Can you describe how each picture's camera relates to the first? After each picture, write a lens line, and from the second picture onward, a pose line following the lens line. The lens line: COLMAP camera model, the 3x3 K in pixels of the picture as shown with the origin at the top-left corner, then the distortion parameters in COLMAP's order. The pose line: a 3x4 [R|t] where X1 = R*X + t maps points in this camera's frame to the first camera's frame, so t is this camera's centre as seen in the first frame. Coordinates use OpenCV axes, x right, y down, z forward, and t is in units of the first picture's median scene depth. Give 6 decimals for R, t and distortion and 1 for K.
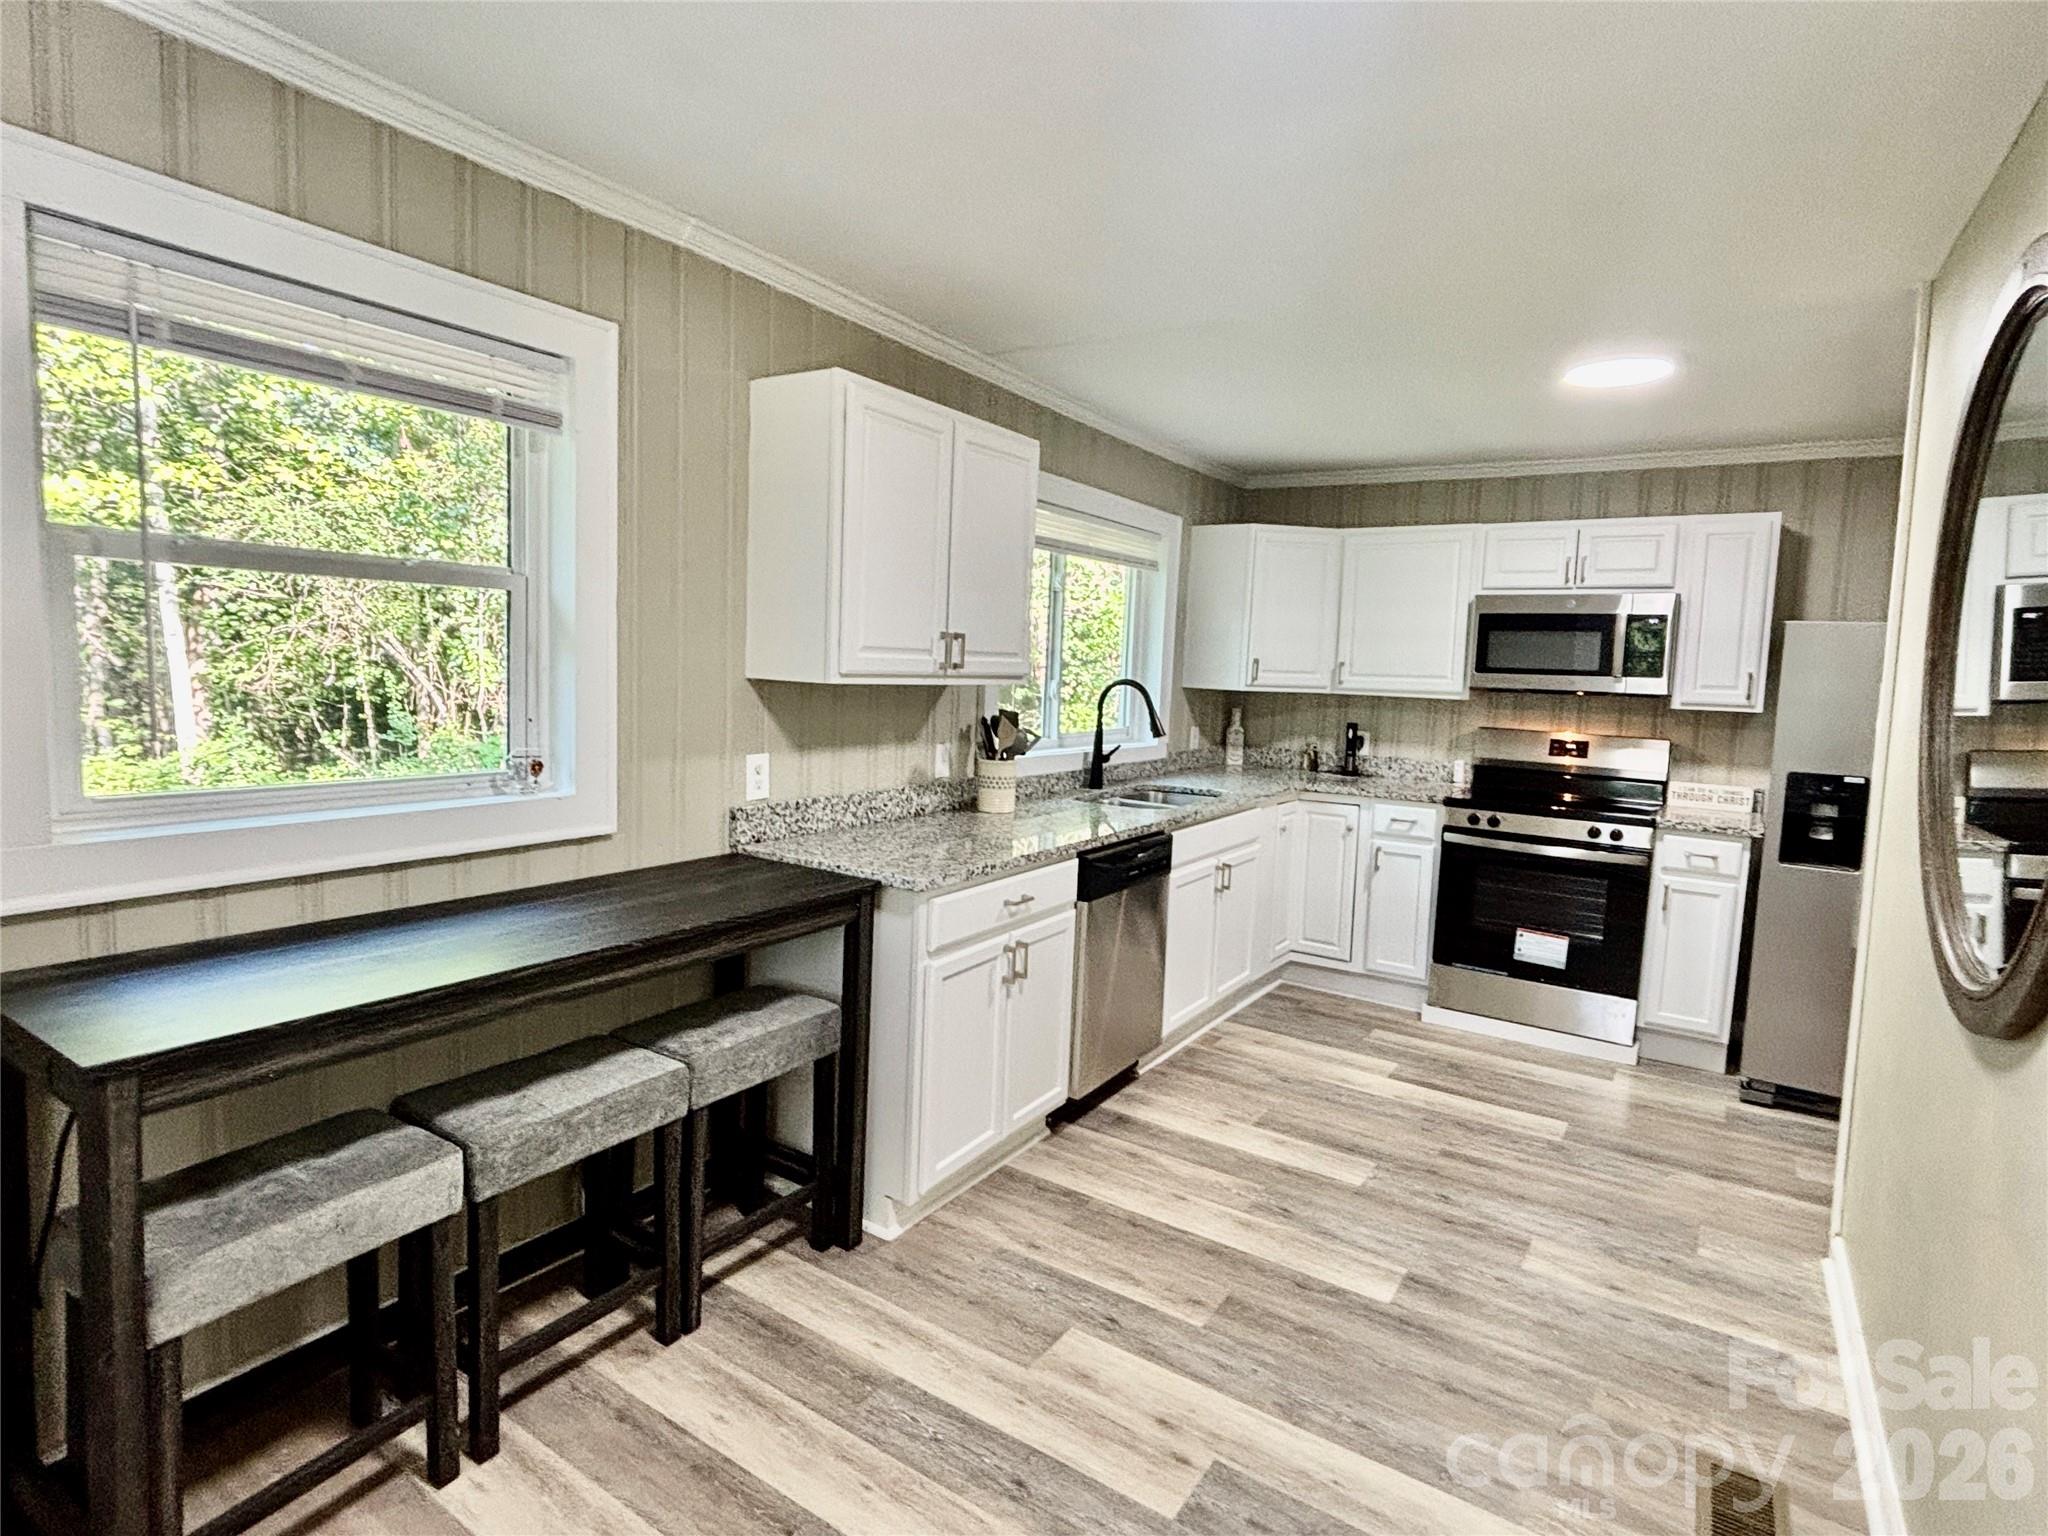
lens RADIAL K [[1063.1, 0, 1024.0], [0, 1063.1, 768.0], [0, 0, 1]] dist [0.002881, 0.000794]
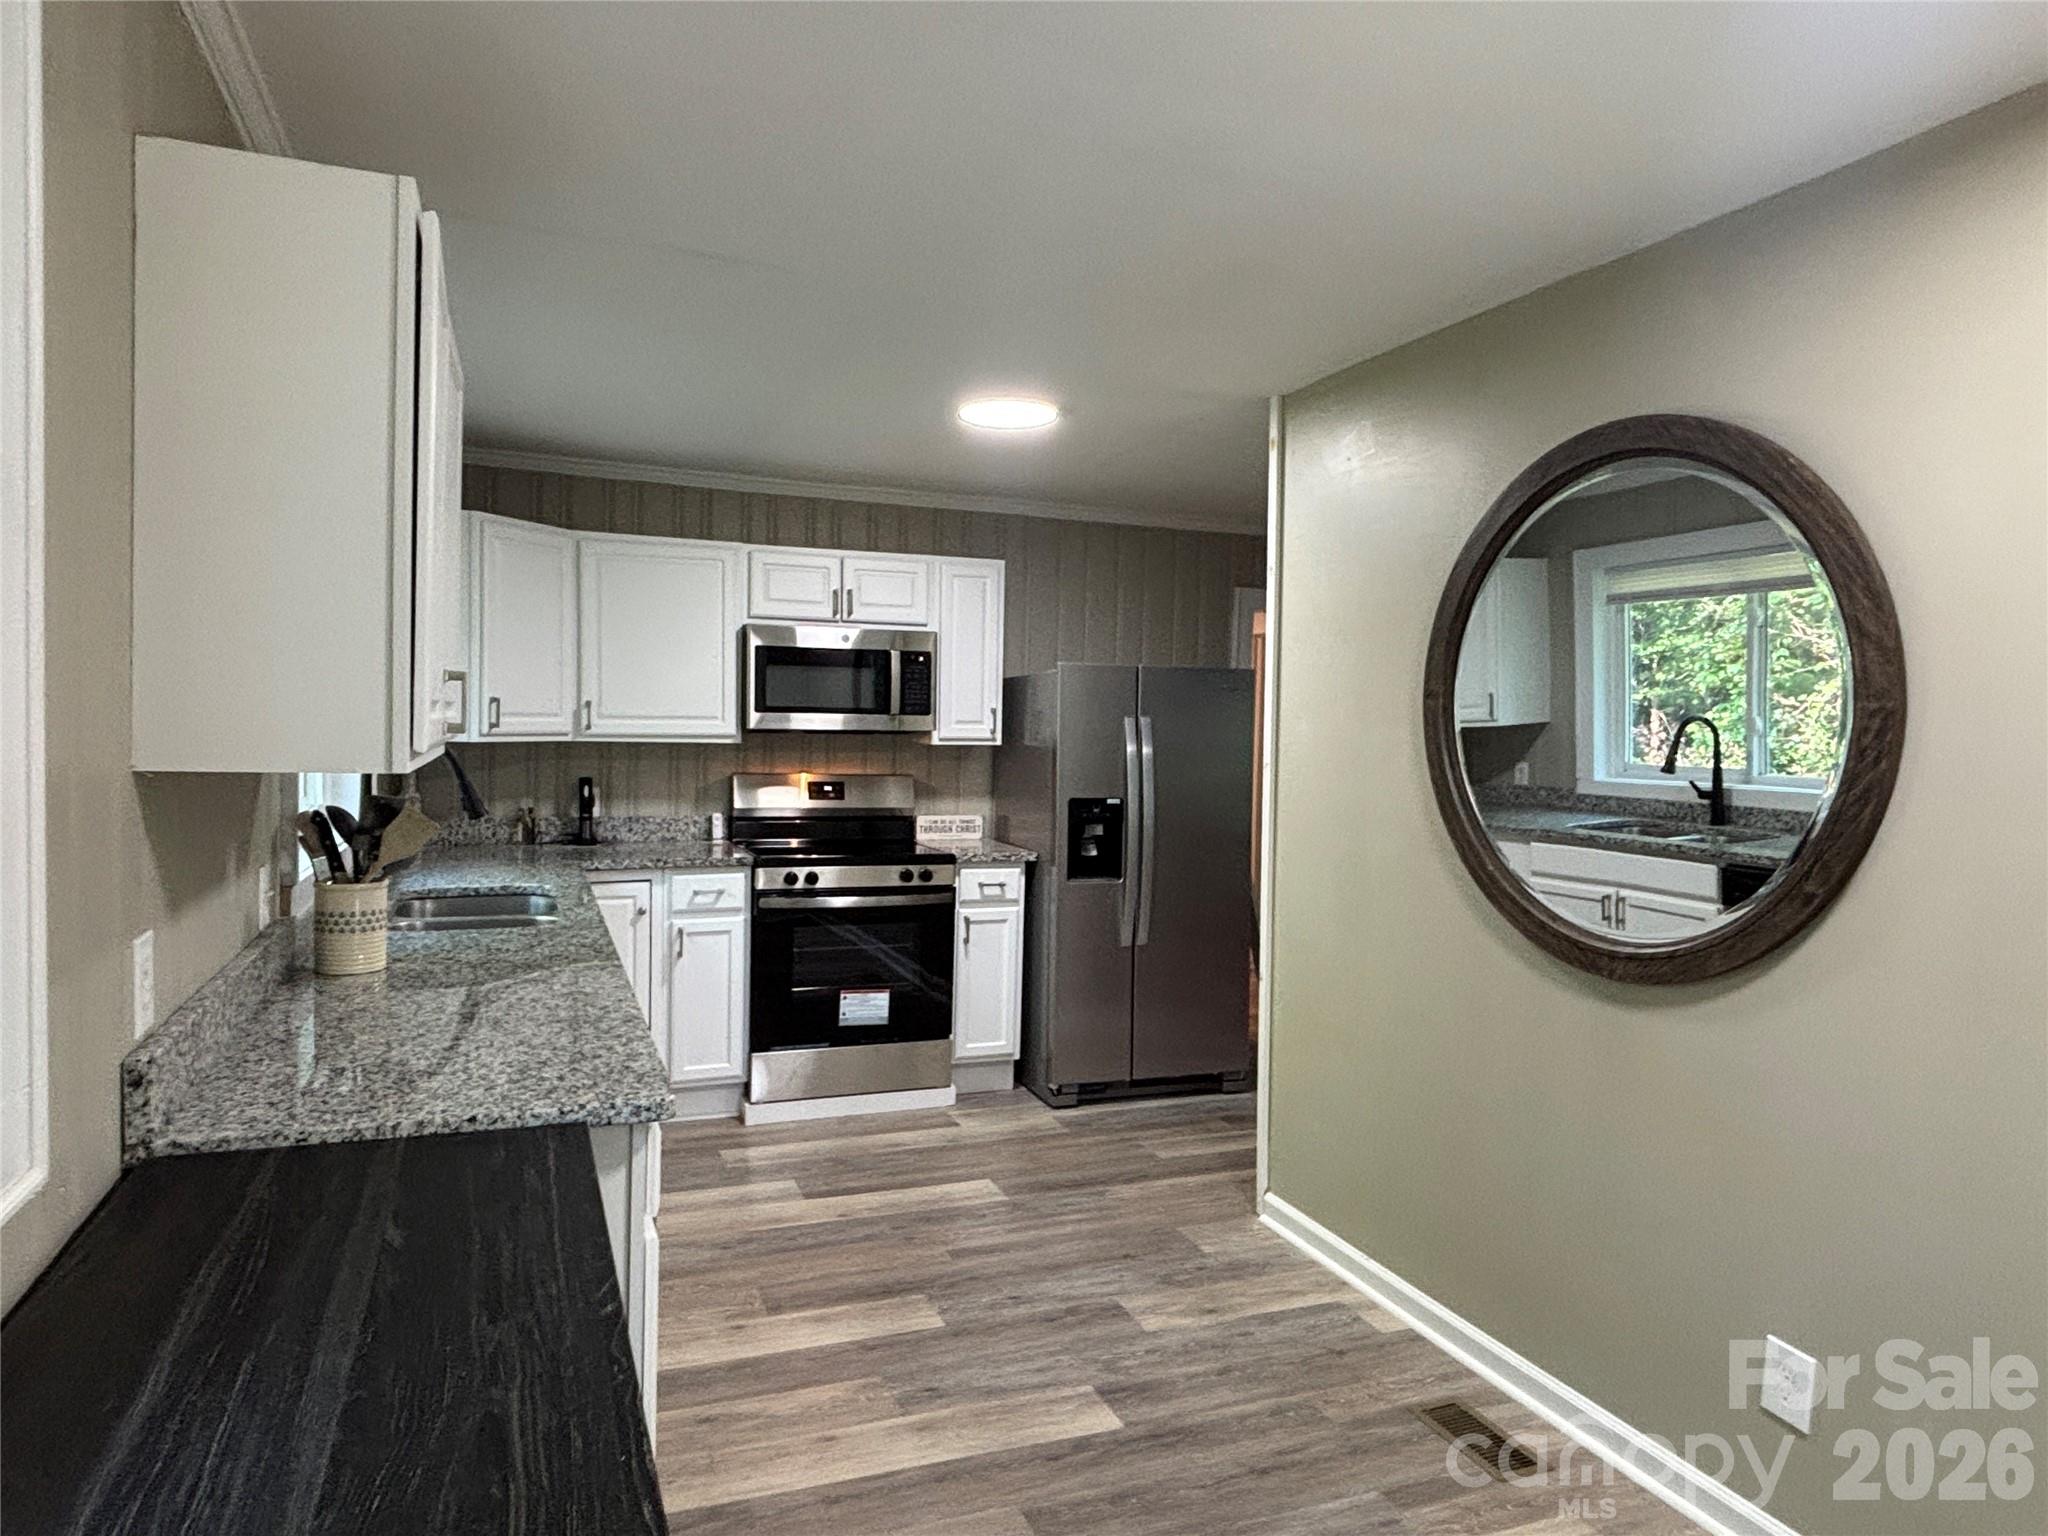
lens RADIAL K [[1258.1, 0, 1024.0], [0, 1258.1, 768.0], [0, 0, 1]] dist [0.052885, -0.003541]
pose [[0.592528, -0.059080, 0.803380, -0.324677], [0.084668, 0.996350, 0.010825, -0.041749], [-0.801088, 0.061607, 0.595368, 0.237324]]
